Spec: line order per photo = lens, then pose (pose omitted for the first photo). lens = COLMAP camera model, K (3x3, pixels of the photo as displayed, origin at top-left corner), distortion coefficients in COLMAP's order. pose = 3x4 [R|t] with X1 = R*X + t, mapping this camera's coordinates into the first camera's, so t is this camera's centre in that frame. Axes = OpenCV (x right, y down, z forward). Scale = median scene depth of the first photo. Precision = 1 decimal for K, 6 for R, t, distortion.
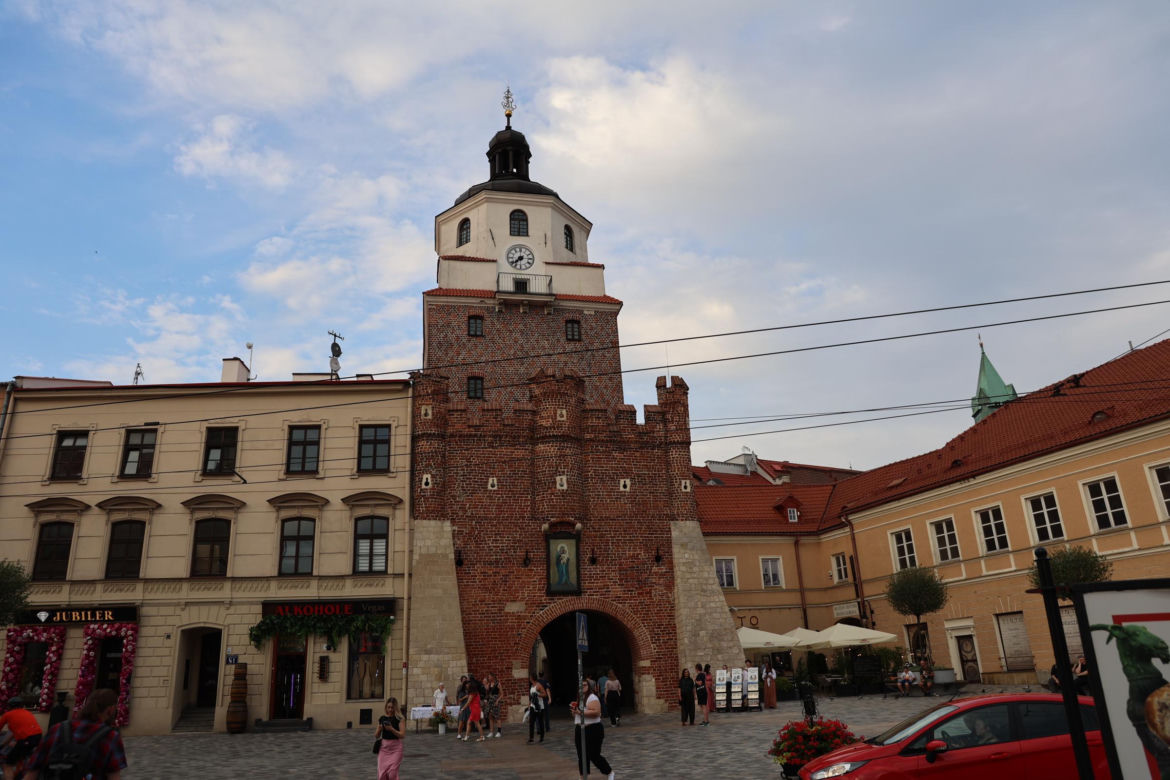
lens RADIAL K [[813.3, 0, 589.1], [0, 813.3, 389.2], [0, 0, 1]] dist [-0.123102, 0.097979]
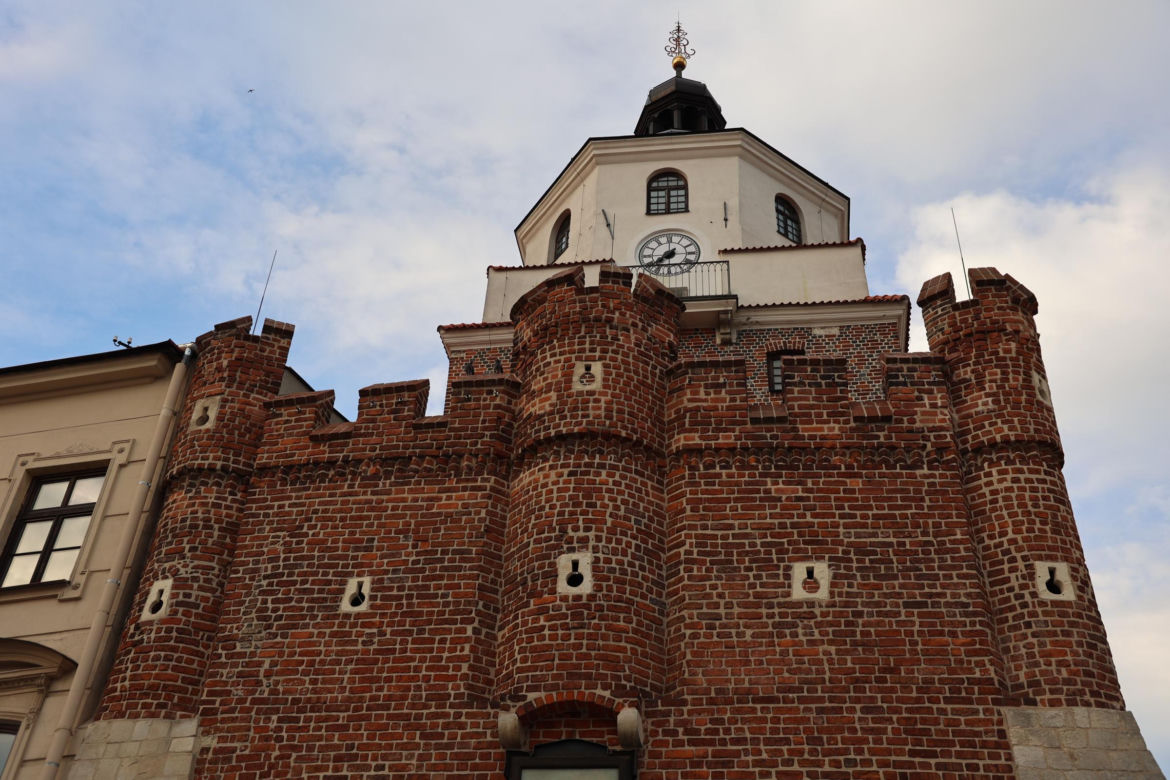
lens RADIAL K [[1260.8, 0, 585.0], [0, 1260.8, 390.0], [0, 0, 1]] dist [0.014987, 0.280454]
pose [[0.938803, -0.141809, -0.313908, 0.122352], [0.035770, 0.946531, -0.320622, 0.201023], [0.342591, 0.289773, 0.893679, 0.589103]]
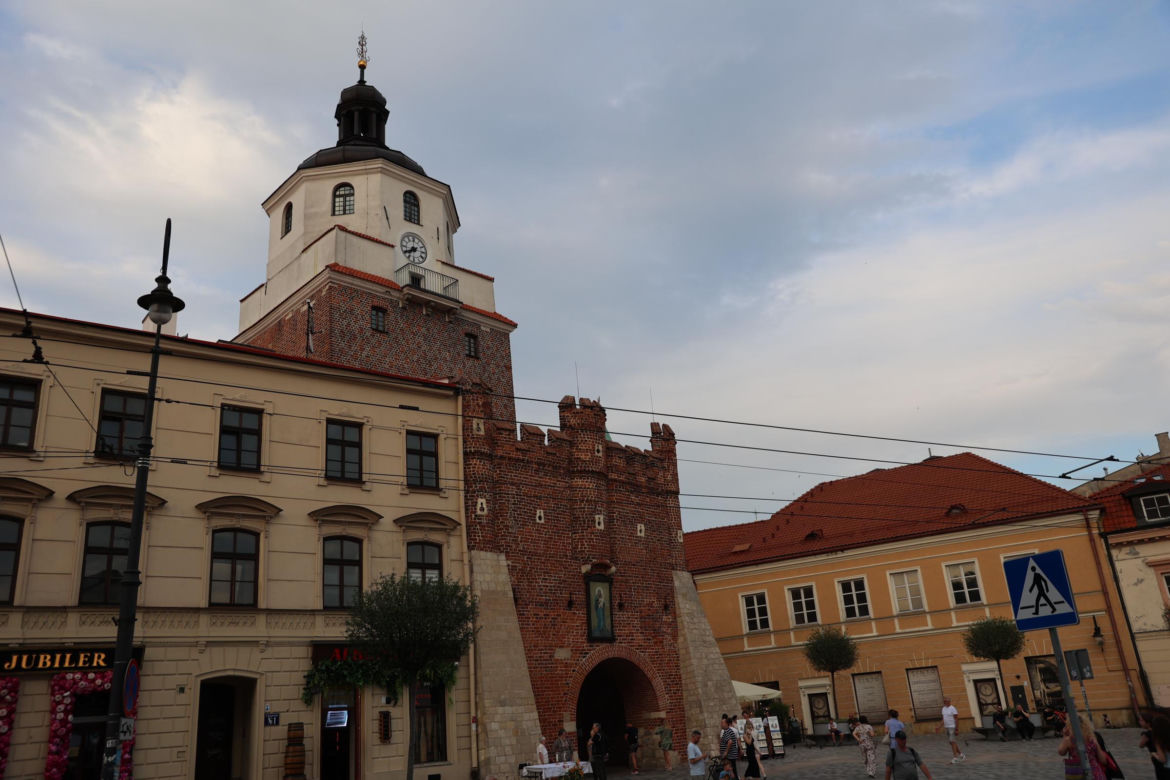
lens RADIAL K [[940.9, 0, 585.0], [0, 940.9, 390.0], [0, 0, 1]] dist [-0.072666, 0.146294]
pose [[0.836511, 0.168865, 0.521281, -0.655667], [-0.153512, 0.985455, -0.072886, 0.046768], [-0.526007, -0.019053, 0.850267, 0.082507]]
